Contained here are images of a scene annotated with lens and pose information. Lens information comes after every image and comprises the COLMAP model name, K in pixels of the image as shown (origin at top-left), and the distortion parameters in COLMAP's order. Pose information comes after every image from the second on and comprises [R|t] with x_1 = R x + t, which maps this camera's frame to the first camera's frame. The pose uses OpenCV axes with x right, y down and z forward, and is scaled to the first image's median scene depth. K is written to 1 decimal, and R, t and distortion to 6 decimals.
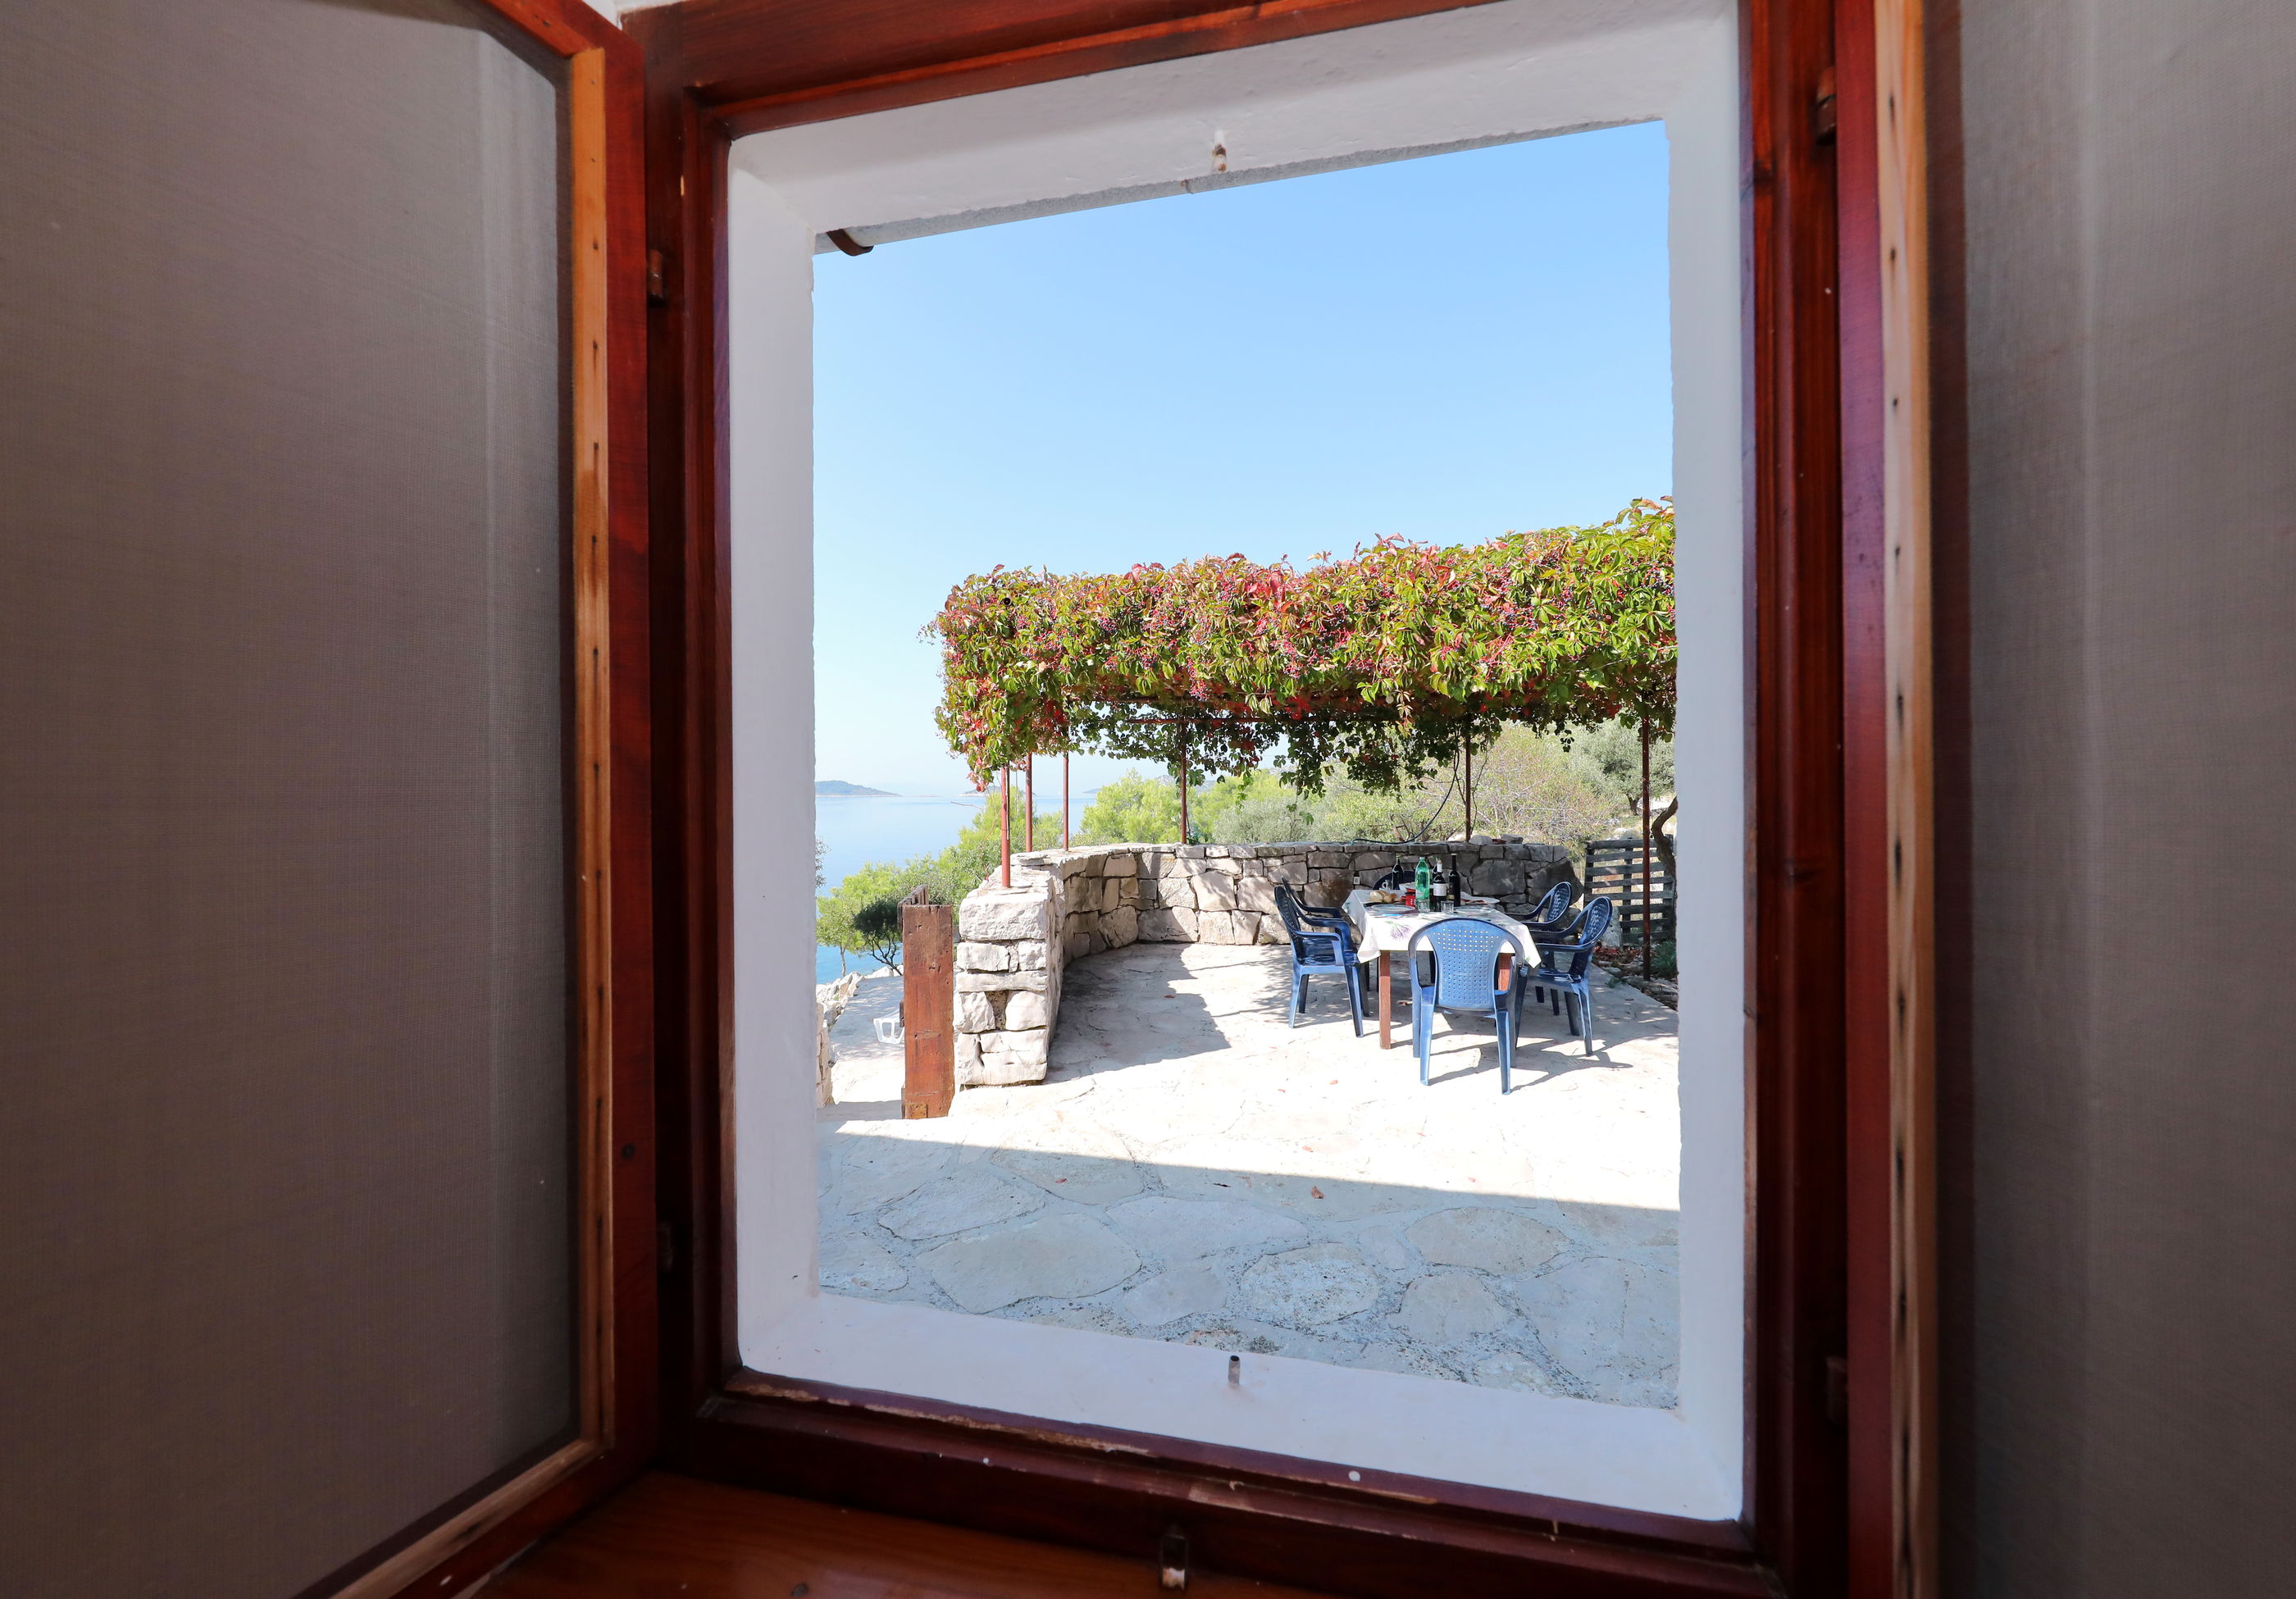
lens RADIAL K [[816.0, 0, 1157.3], [0, 816.0, 814.2], [0, 0, 1]] dist [-0.000409, -0.000010]
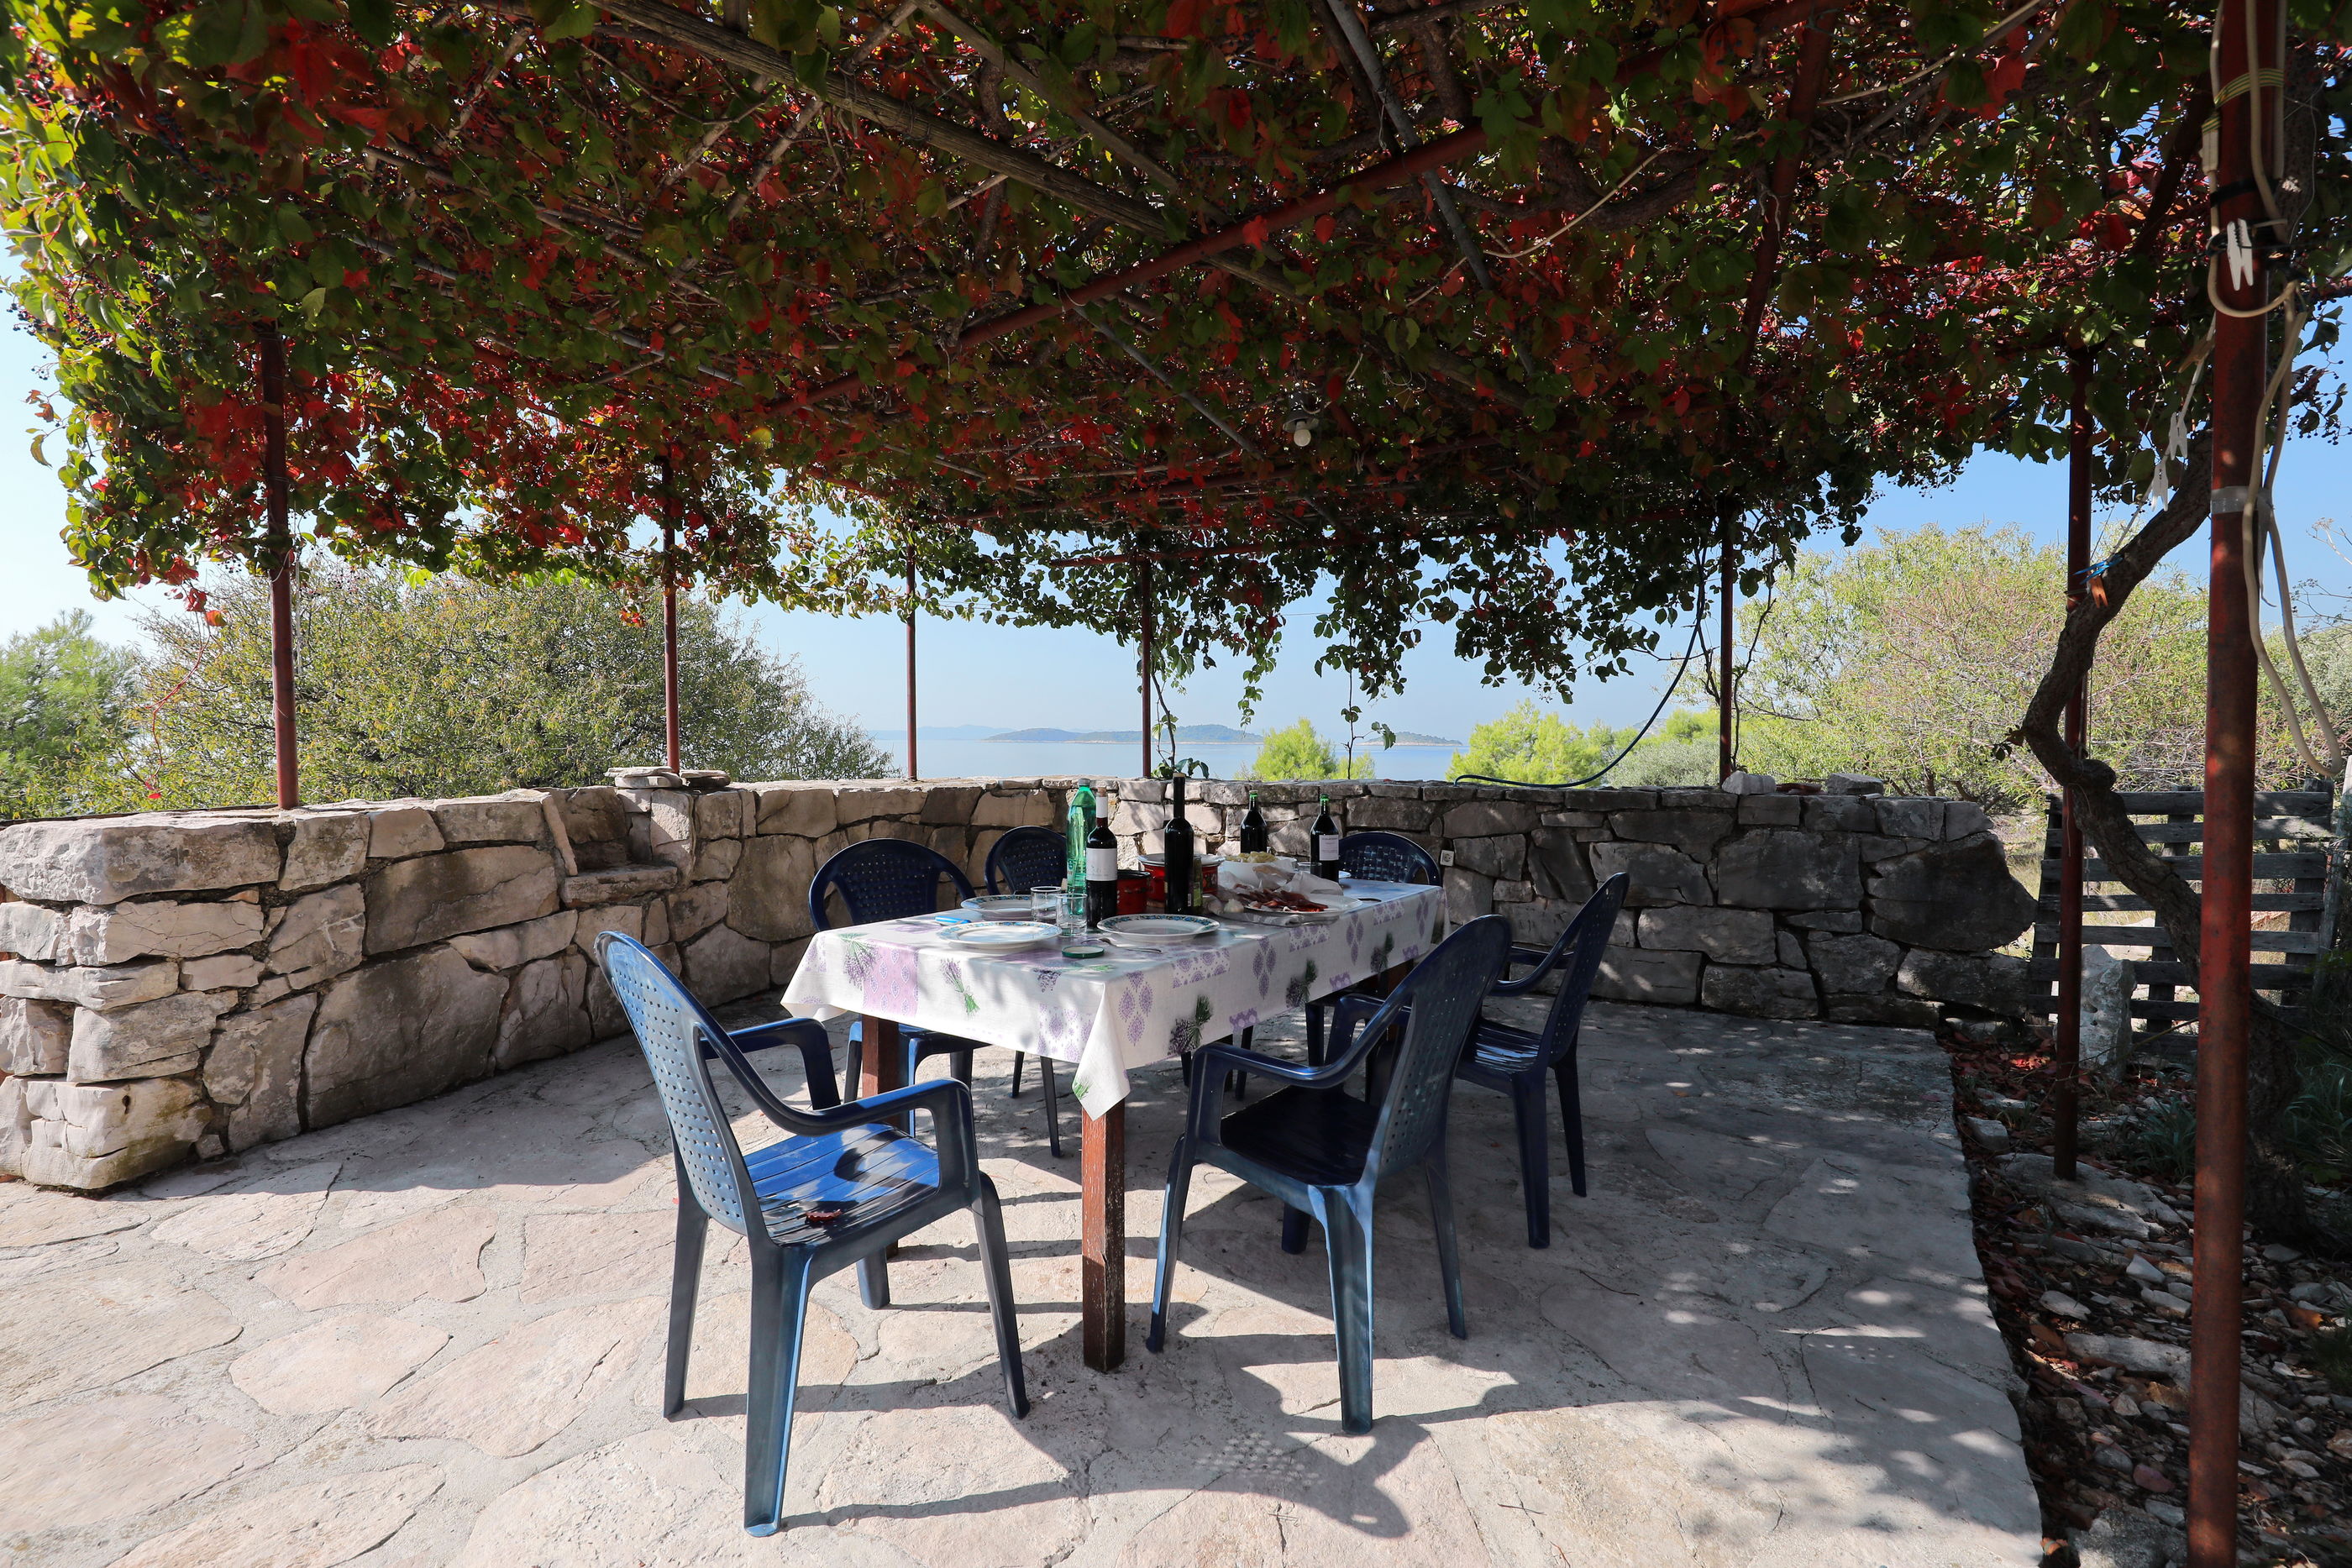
lens RADIAL K [[1014.6, 0, 1221.9], [0, 1014.6, 817.9], [0, 0, 1]] dist [0.004400, -0.000579]
pose [[0.907879, 0.038022, -0.417506, 0.372151], [-0.020510, 0.998715, 0.046352, 0.030628], [0.418731, -0.033519, 0.907491, 0.377616]]
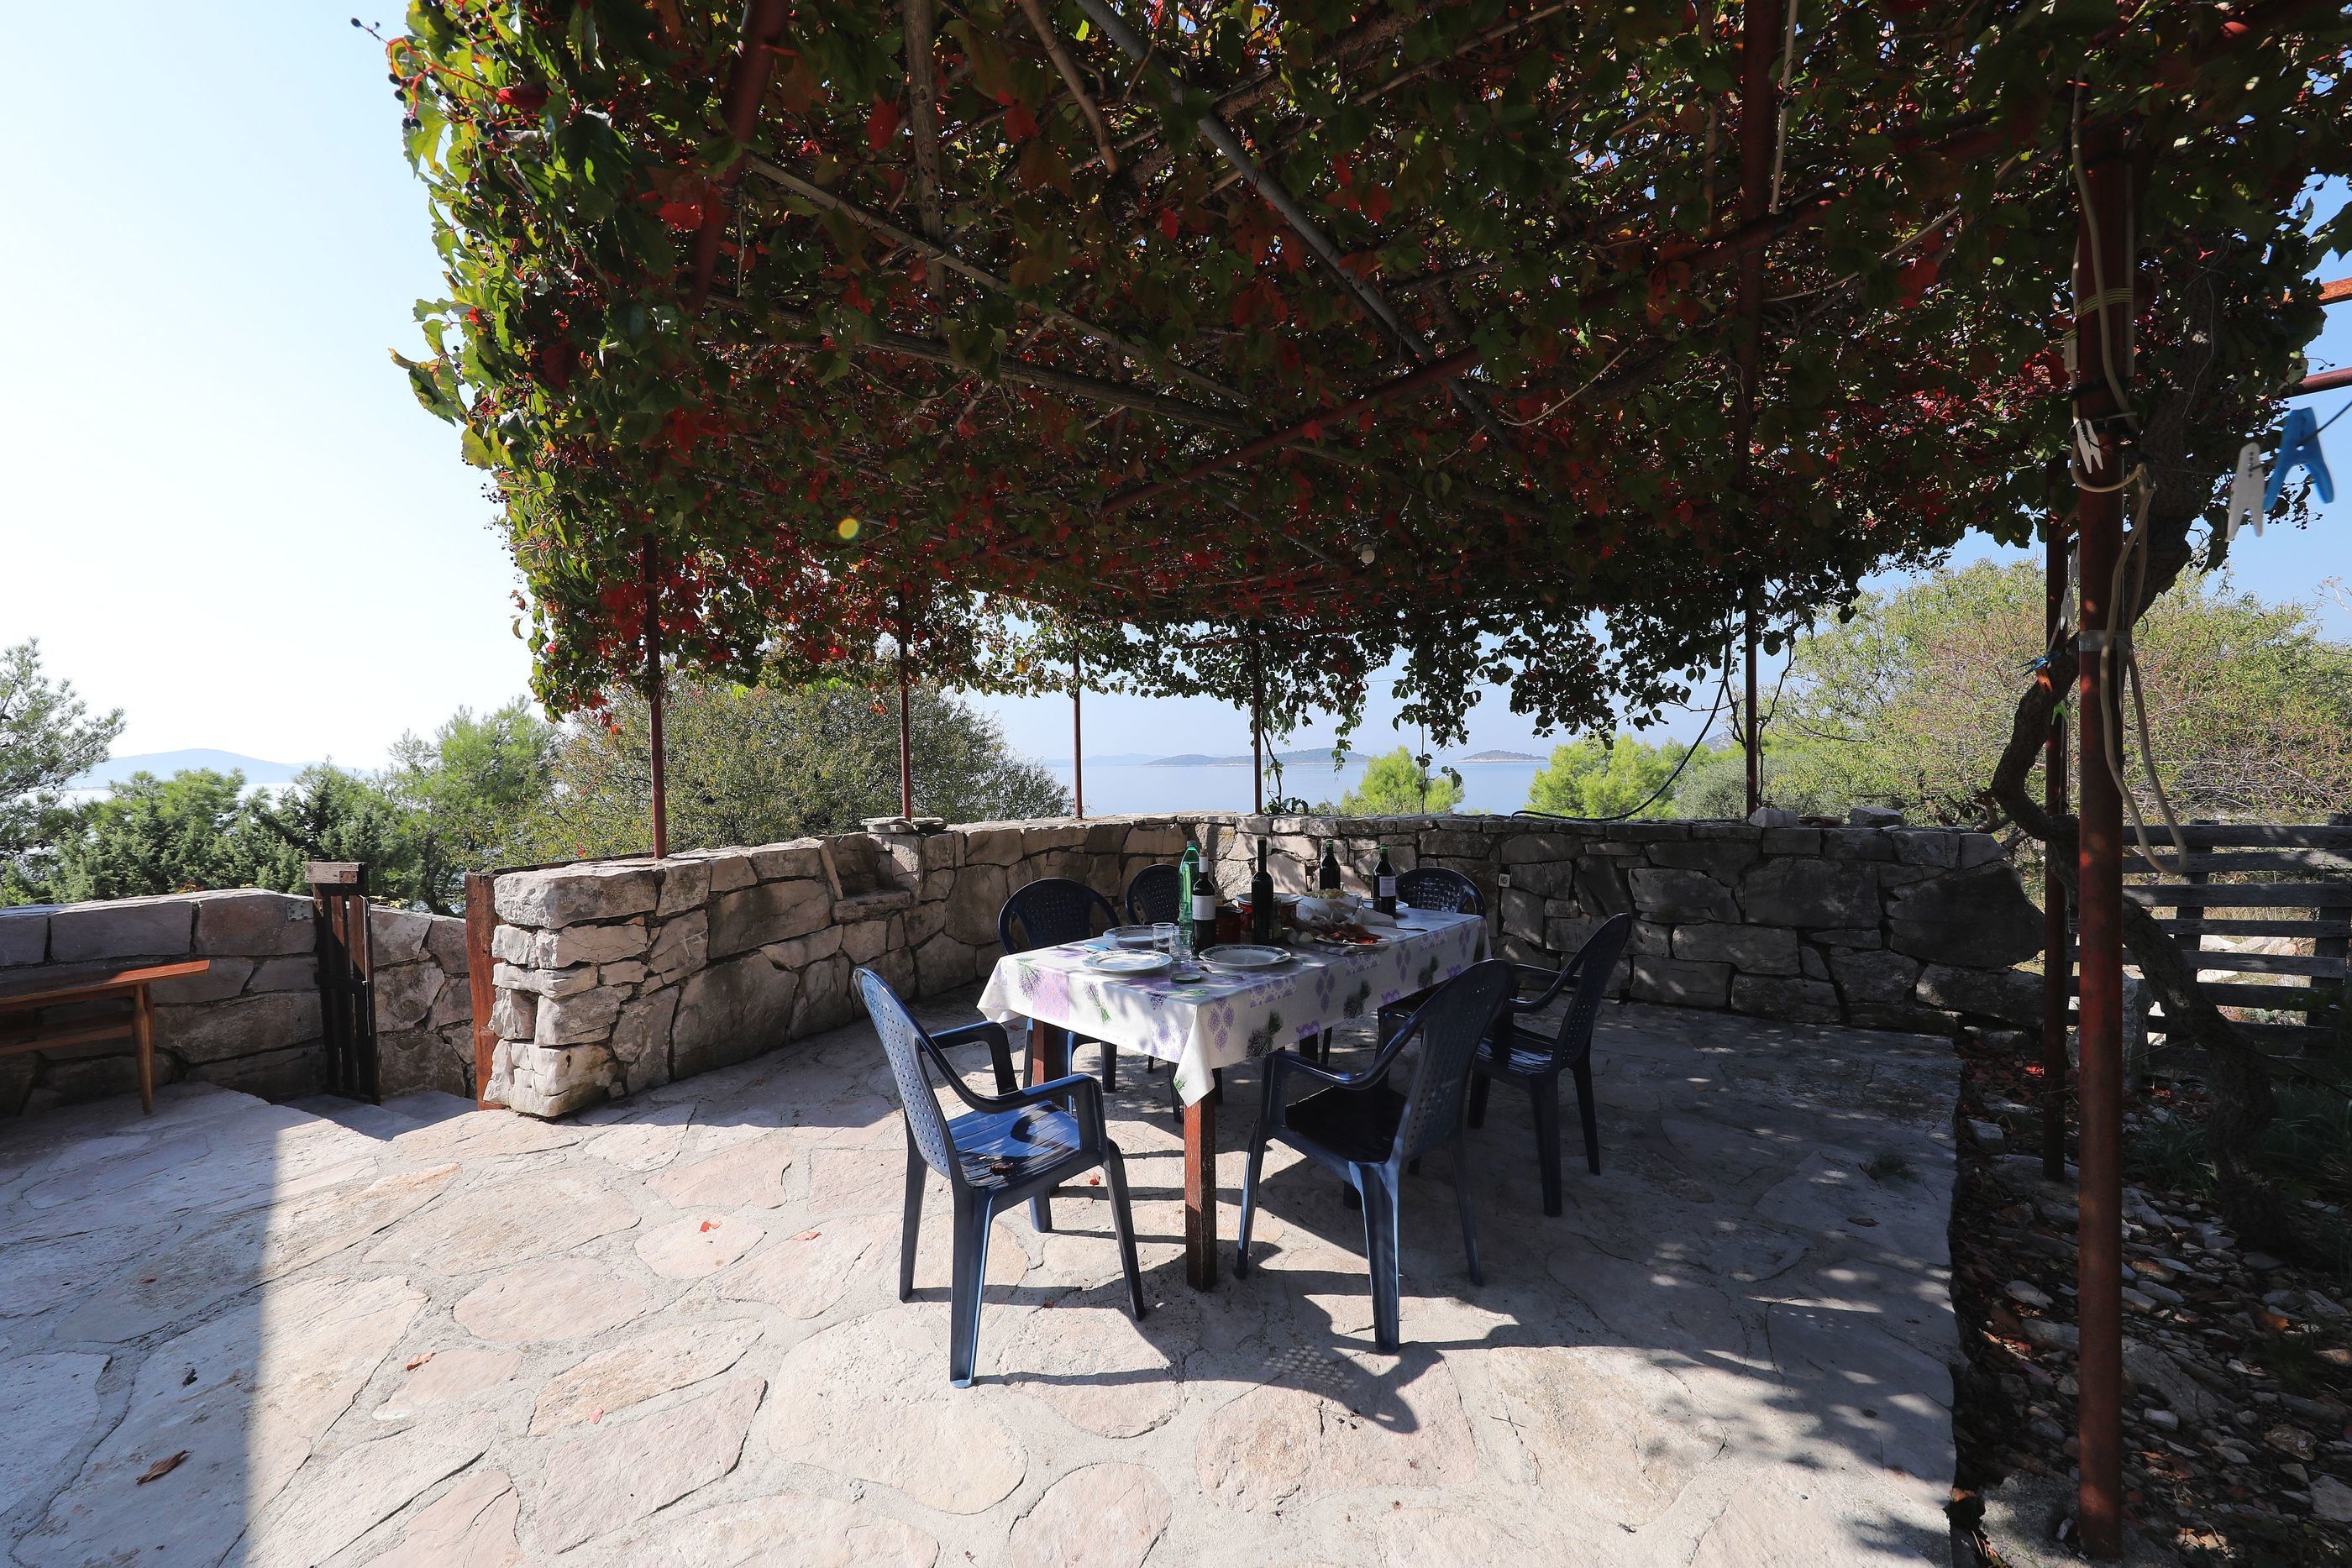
lens RADIAL K [[842.4, 0, 1209.3], [0, 842.4, 815.1], [0, 0, 1]] dist [0.003243, -0.000398]
pose [[0.832569, 0.023467, -0.553424, 0.400137], [-0.002365, 0.999244, 0.038813, 0.009879], [0.553916, -0.031006, 0.831995, 0.360286]]
